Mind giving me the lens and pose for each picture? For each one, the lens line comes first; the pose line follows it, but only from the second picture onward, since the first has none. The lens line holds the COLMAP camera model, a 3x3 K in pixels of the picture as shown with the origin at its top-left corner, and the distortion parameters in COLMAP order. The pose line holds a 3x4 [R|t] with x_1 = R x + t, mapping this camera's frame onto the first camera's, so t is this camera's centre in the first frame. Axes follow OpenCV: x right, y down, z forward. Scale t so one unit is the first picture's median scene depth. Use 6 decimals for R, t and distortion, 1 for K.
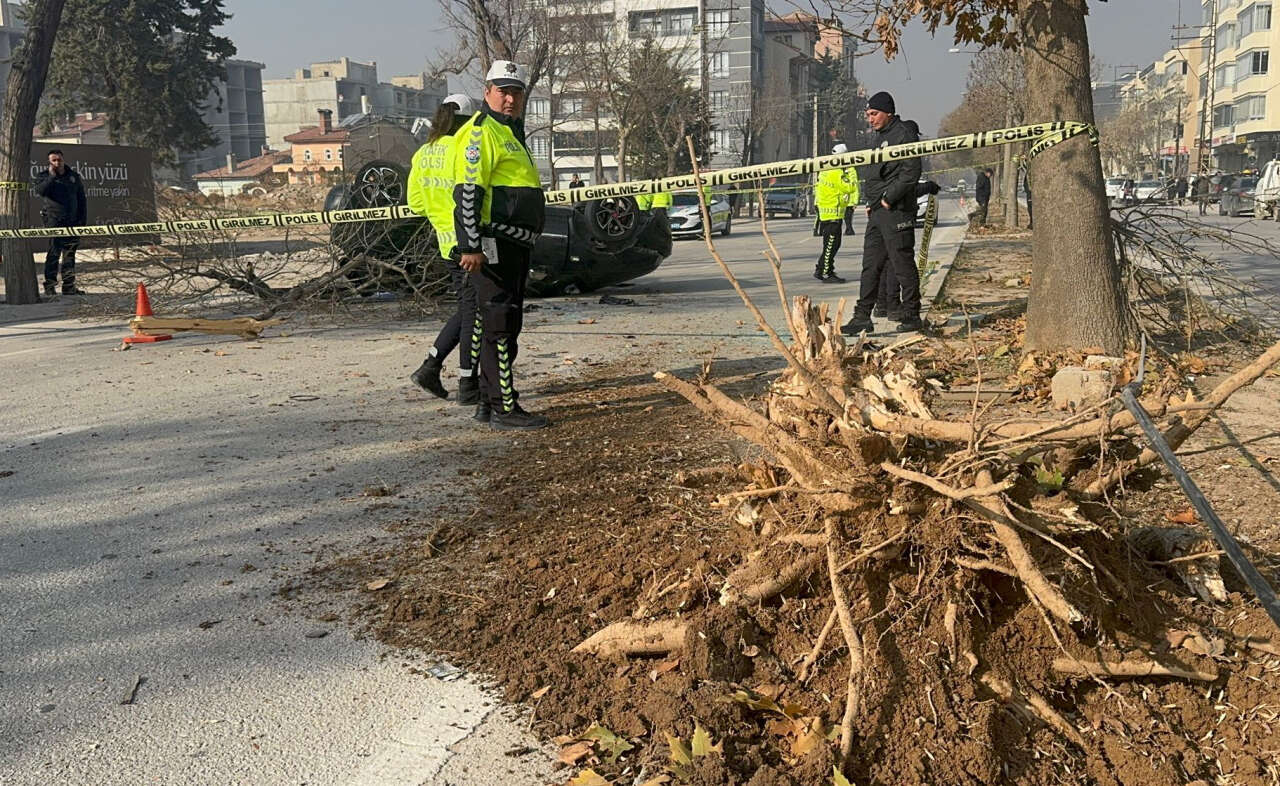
lens RADIAL K [[1225.8, 0, 646.4], [0, 1225.8, 407.1], [0, 0, 1]] dist [0.186804, -0.365433]
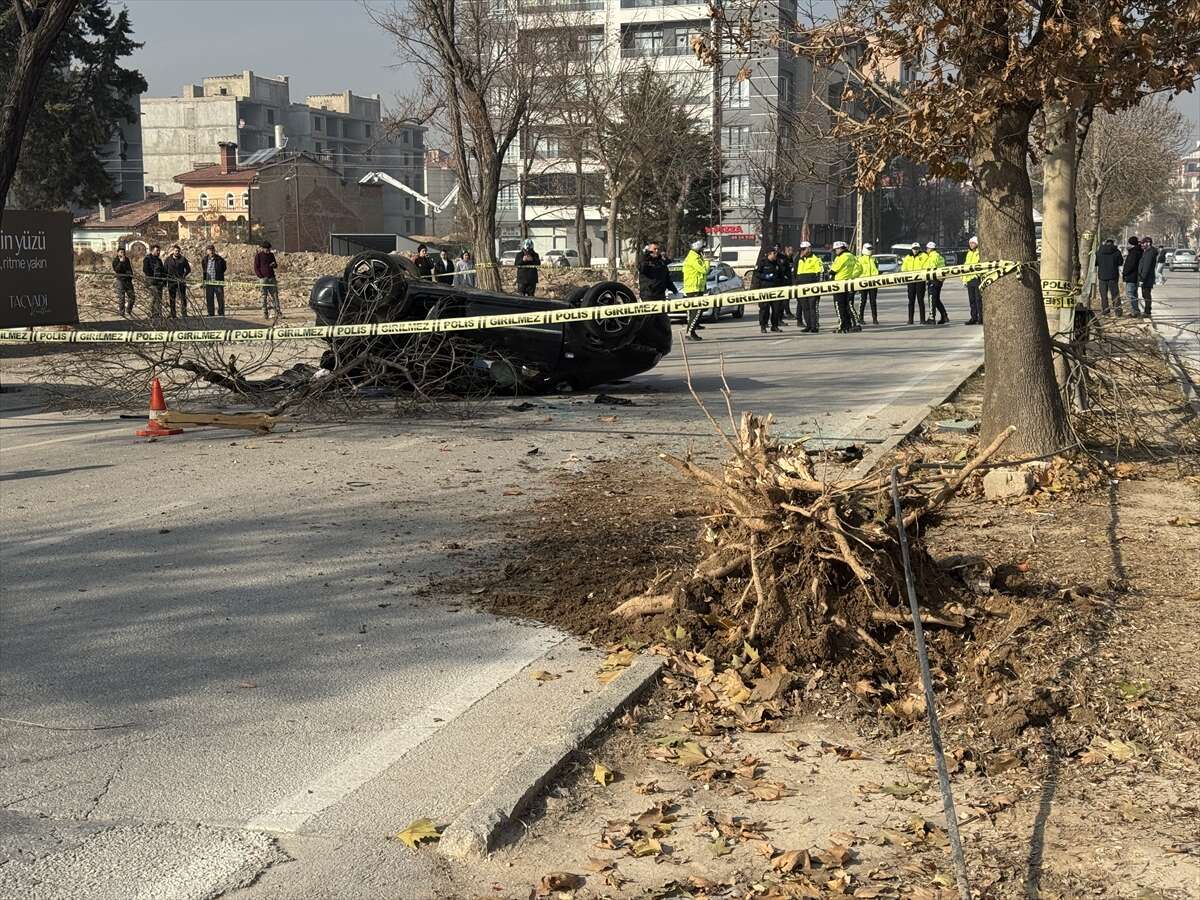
lens RADIAL K [[1676.1, 0, 600.0], [0, 1676.1, 450.0], [0, 0, 1]] dist [0.132716, 0.014008]
pose [[0.999625, 0.017655, -0.020914, -0.007434], [-0.018714, 0.998493, -0.051581, 0.023806], [0.019971, 0.051953, 0.998450, -0.365731]]
